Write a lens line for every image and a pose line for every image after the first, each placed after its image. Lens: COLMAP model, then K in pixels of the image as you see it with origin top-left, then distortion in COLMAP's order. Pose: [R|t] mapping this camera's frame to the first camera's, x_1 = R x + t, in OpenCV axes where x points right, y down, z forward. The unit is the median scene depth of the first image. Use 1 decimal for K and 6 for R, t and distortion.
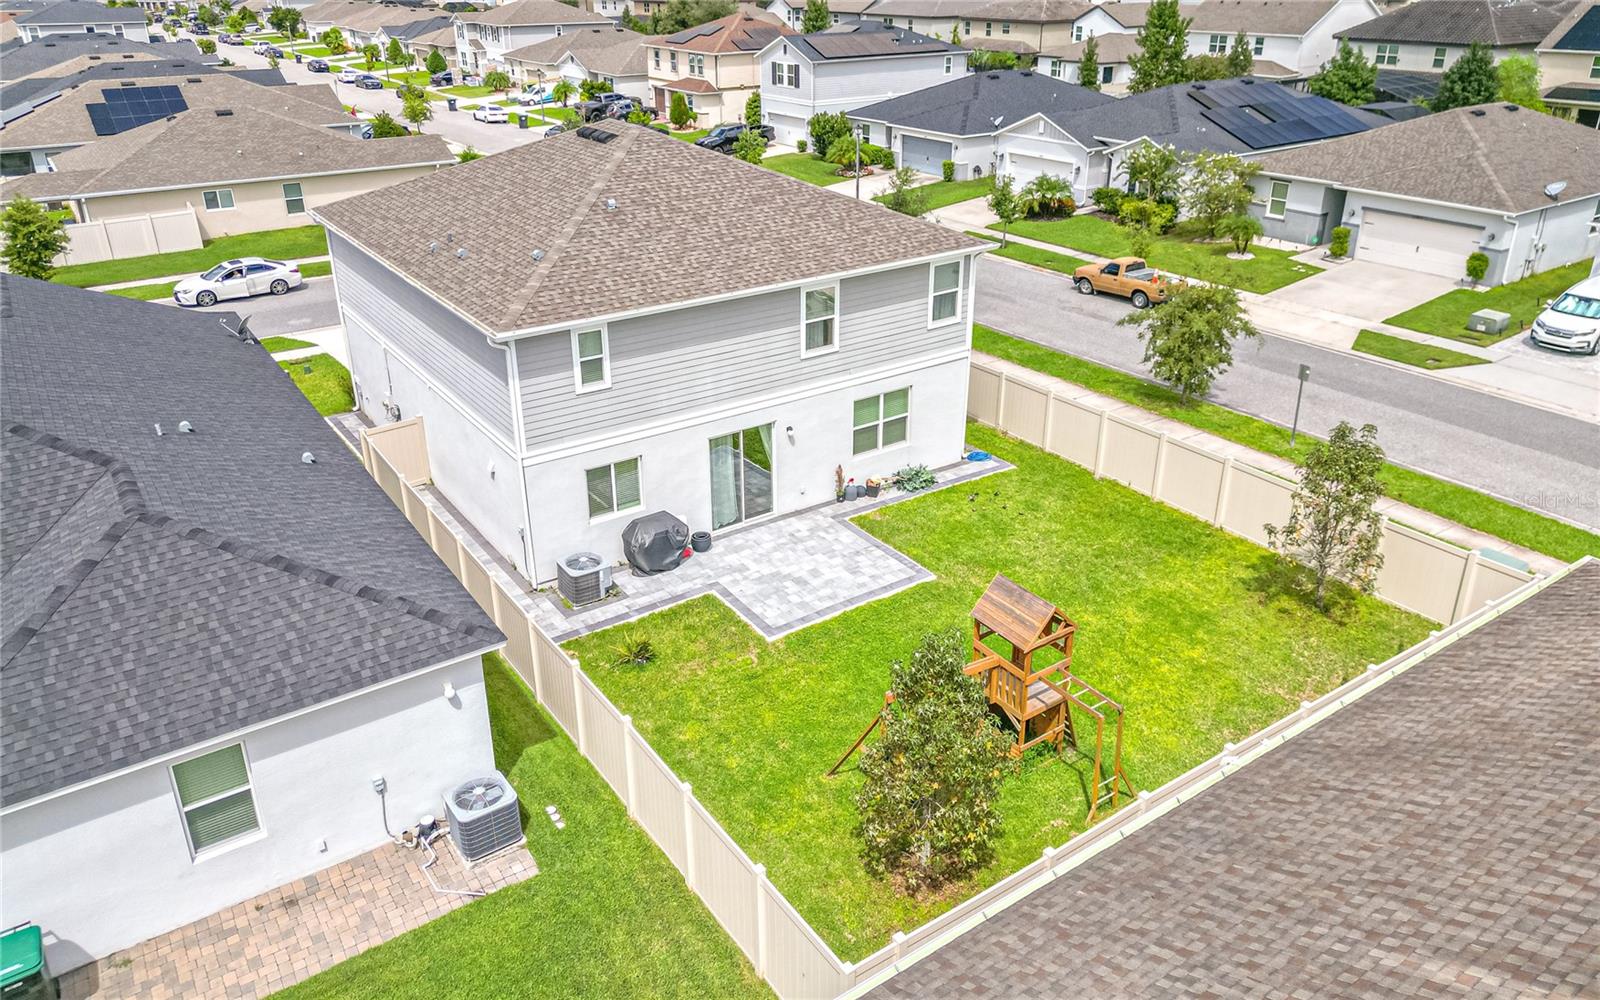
lens RADIAL K [[1115.4, 0, 797.6], [0, 1115.4, 490.9], [0, 0, 1]] dist [0.063270, -0.065250]
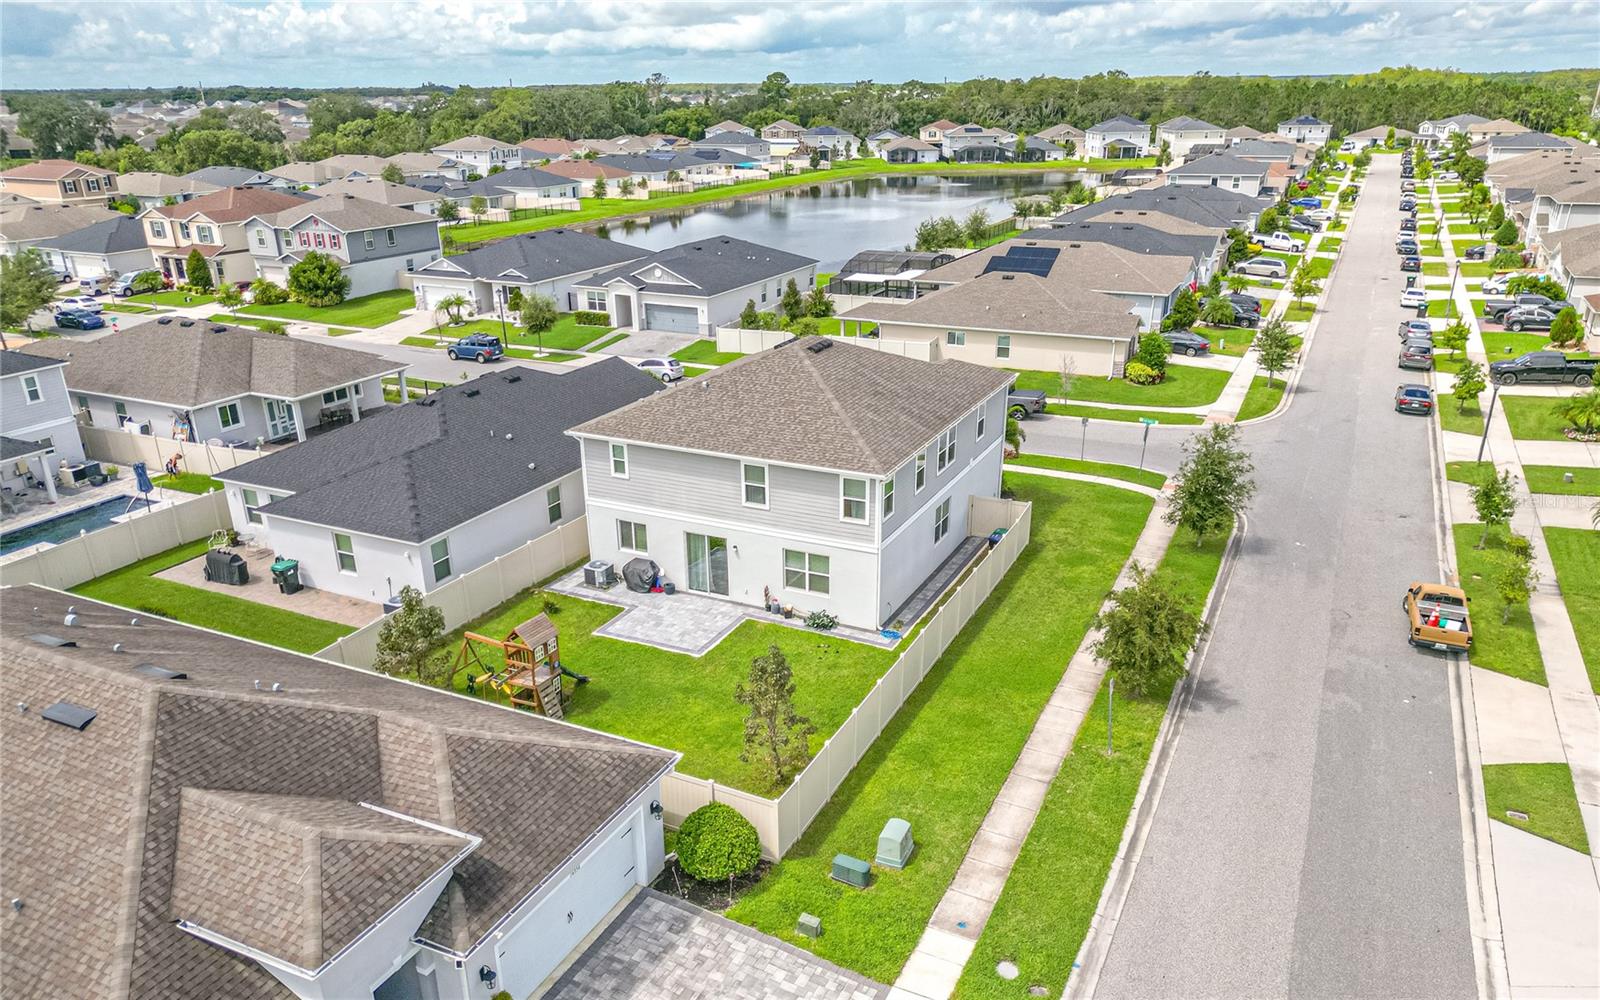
lens RADIAL K [[1105.3, 0, 792.3], [0, 1105.3, 615.8], [0, 0, 1]] dist [0.091627, -0.106759]
pose [[0.487895, 0.374321, -0.788570, 1.242306], [-0.365367, 0.908018, 0.204965, -0.304102], [0.792758, 0.188117, 0.579782, 0.181181]]
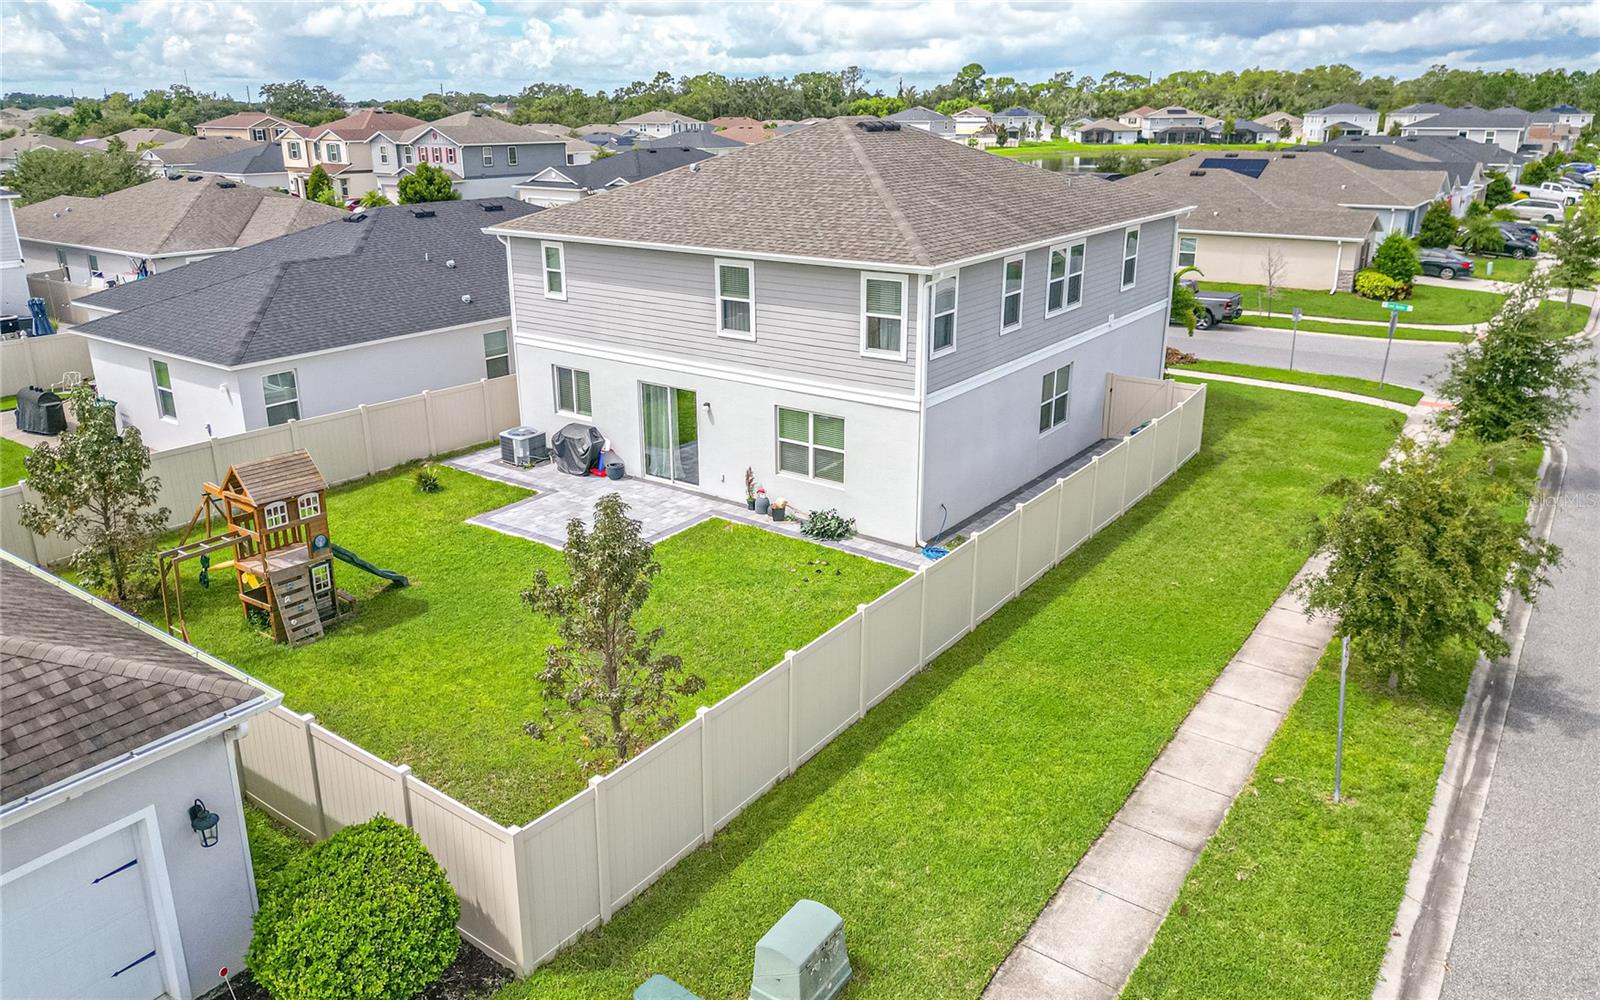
lens RADIAL K [[1115.4, 0, 797.6], [0, 1115.4, 490.9], [0, 0, 1]] dist [0.063270, -0.065250]
pose [[0.333452, 0.308078, -0.891009, 0.888896], [-0.401177, 0.901630, 0.161614, -0.172391], [0.853151, 0.303562, 0.424244, 0.652644]]
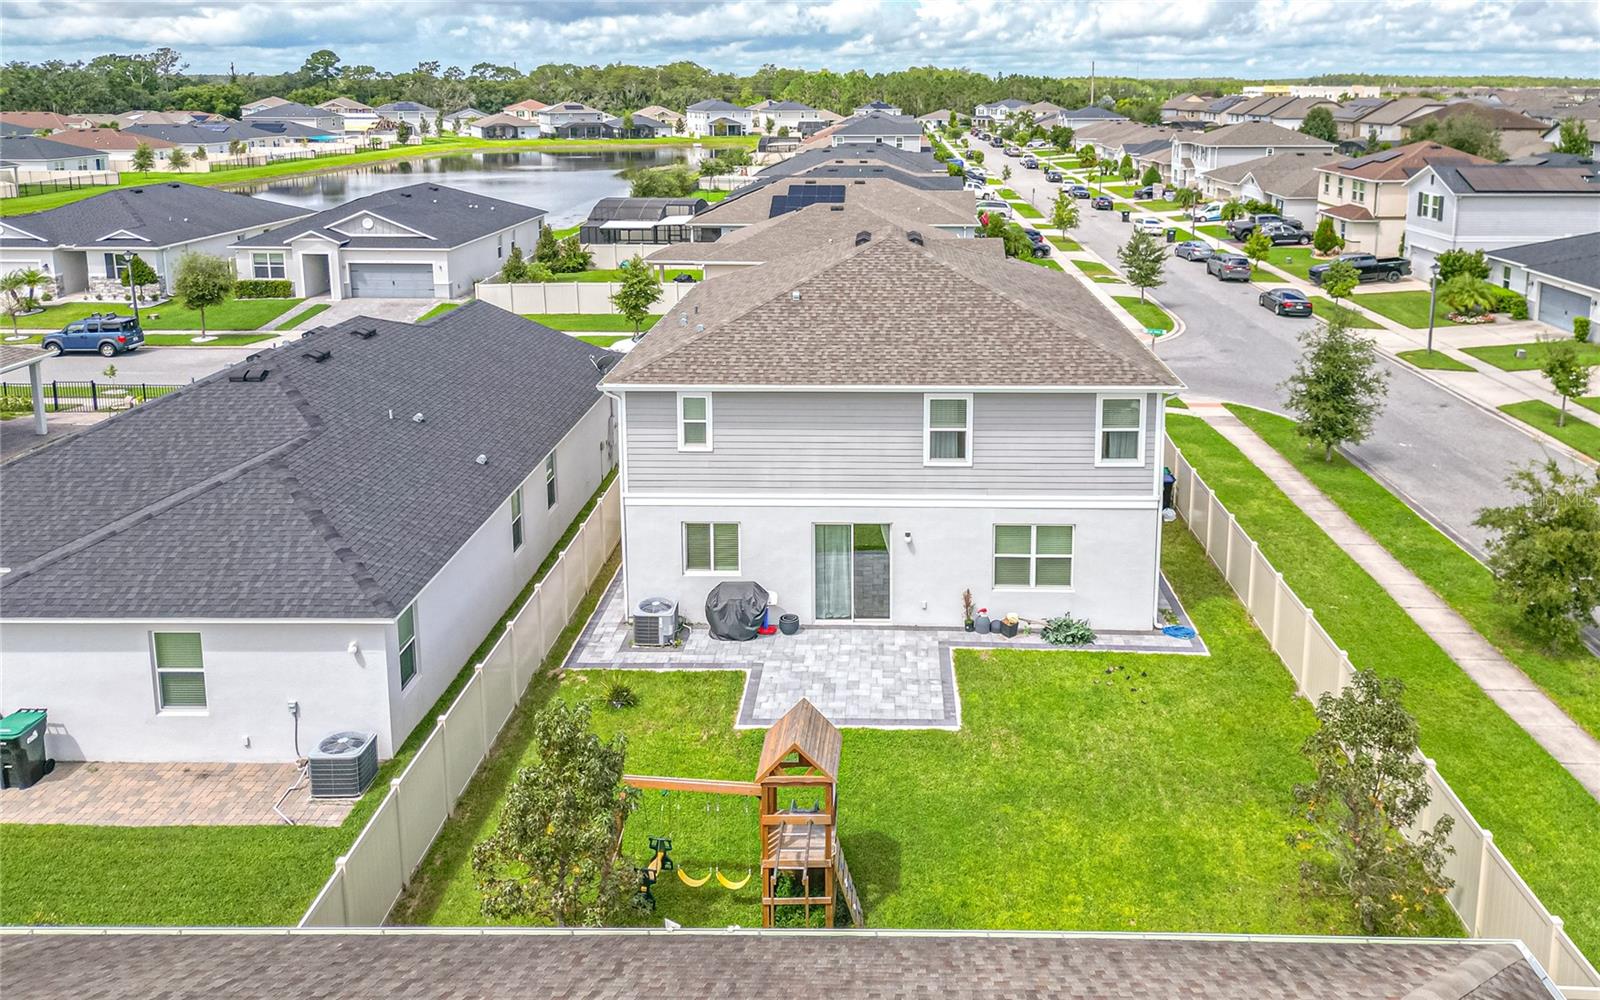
lens RADIAL K [[1194.9, 0, 863.5], [0, 1194.9, 329.4], [0, 0, 1]] dist [0.038396, -0.003045]
pose [[0.813472, 0.122680, -0.568518, 0.511739], [-0.253246, 0.954684, -0.156351, -0.052508], [0.523574, 0.271162, 0.807677, 0.090094]]
